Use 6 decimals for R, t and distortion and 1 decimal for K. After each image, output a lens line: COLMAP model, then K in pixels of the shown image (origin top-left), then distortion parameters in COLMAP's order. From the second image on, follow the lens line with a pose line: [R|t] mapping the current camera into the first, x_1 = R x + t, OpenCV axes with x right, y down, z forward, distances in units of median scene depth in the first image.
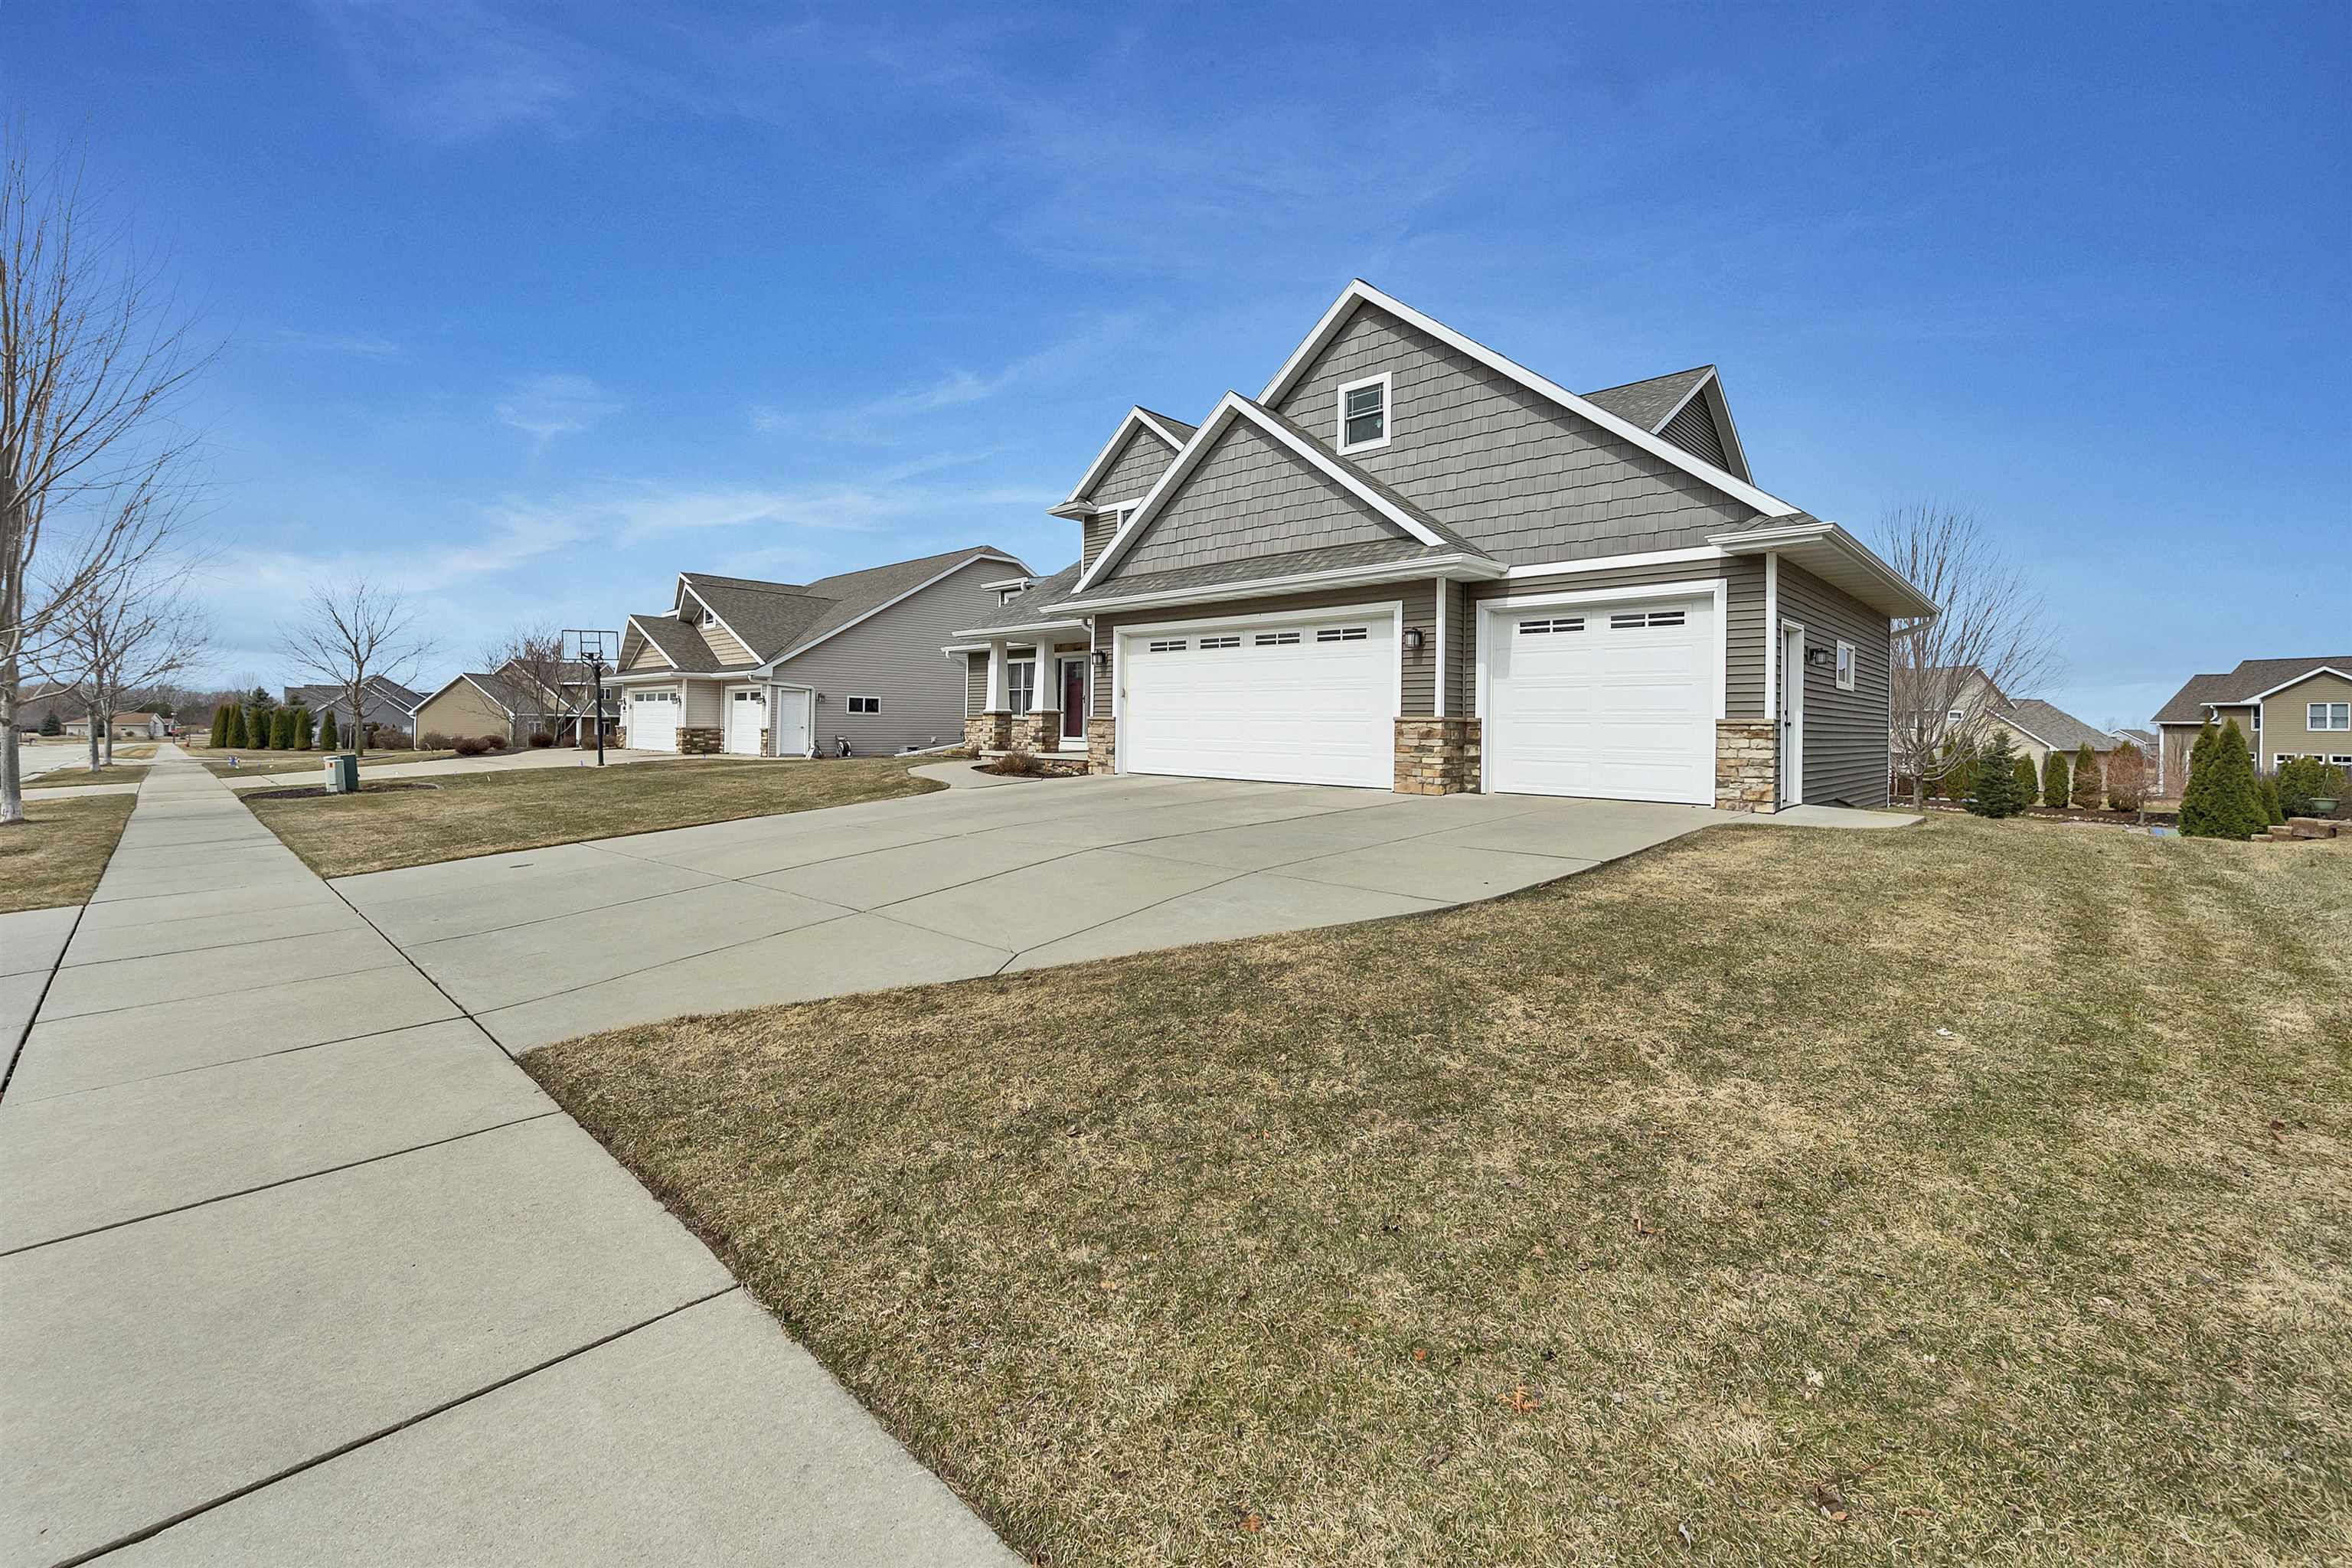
lens RADIAL K [[960.8, 0, 1178.8], [0, 960.8, 729.0], [0, 0, 1]] dist [-0.000044, 0.000008]
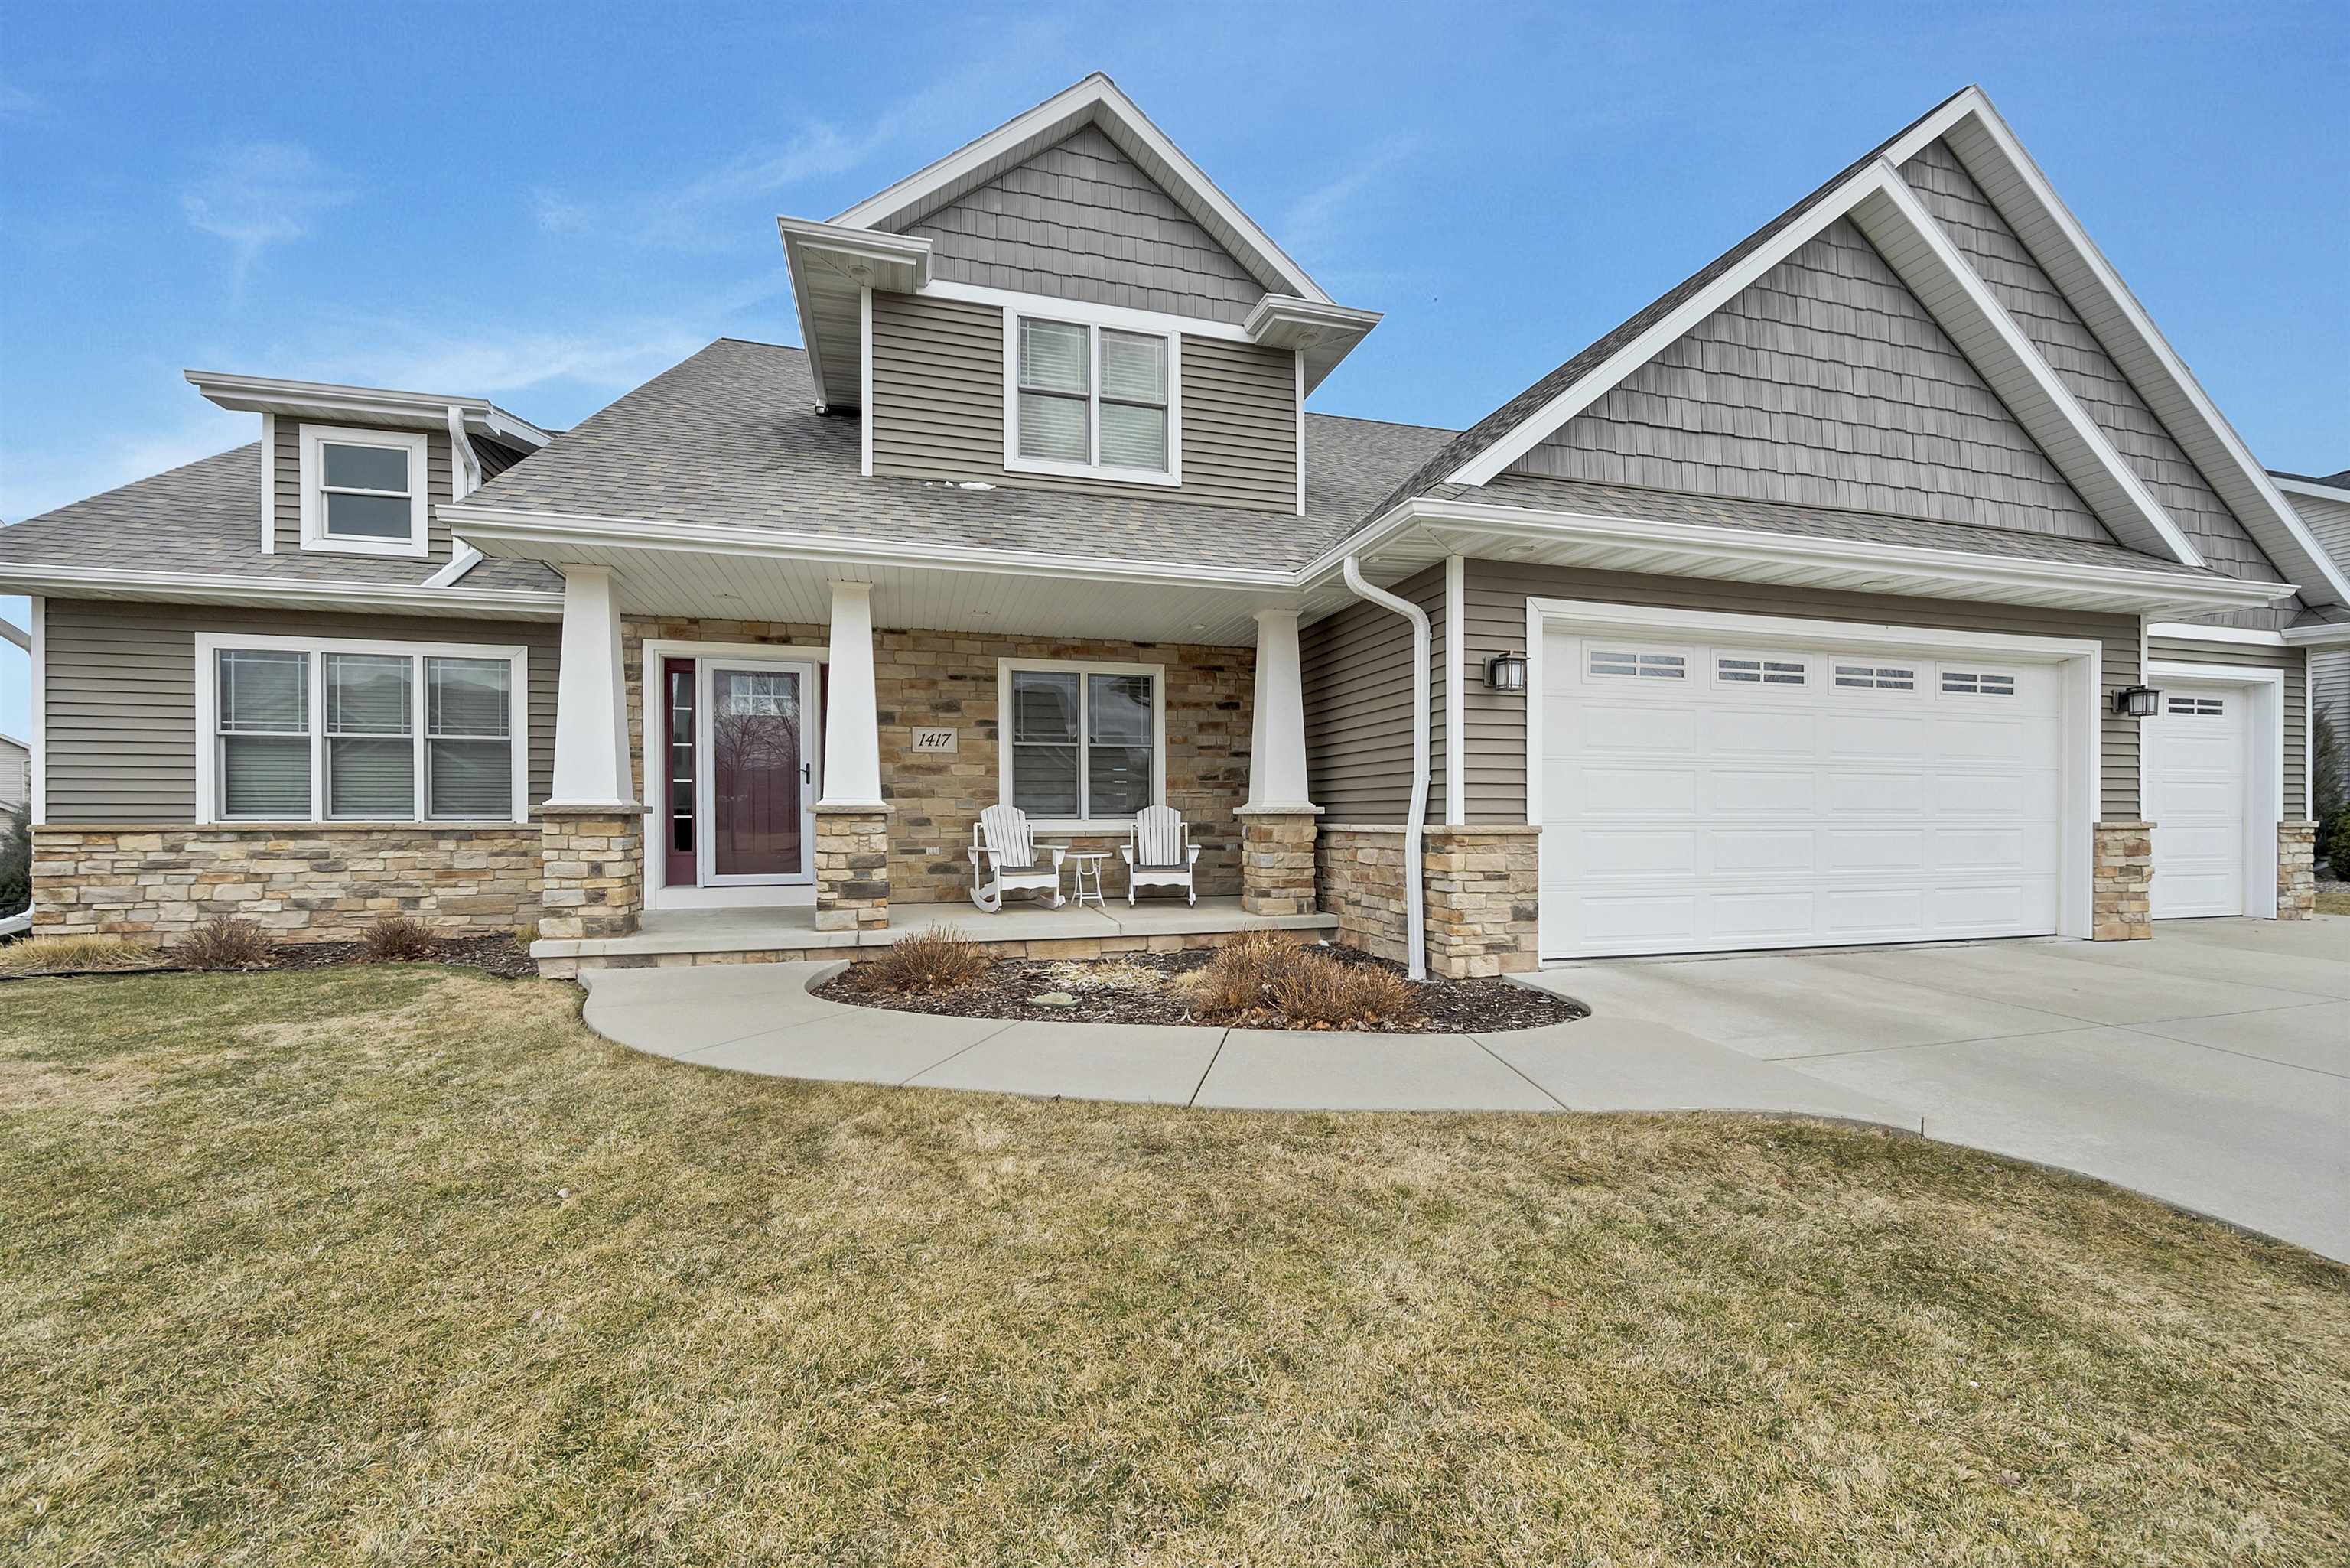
lens RADIAL K [[959.3, 0, 1179.5], [0, 959.3, 826.6], [0, 0, 1]] dist [0.000532, 0.000050]
pose [[0.496300, -0.022523, 0.867859, -0.517111], [0.009328, 0.999744, 0.020612, -0.023501], [-0.868101, -0.002134, 0.496383, 0.993506]]
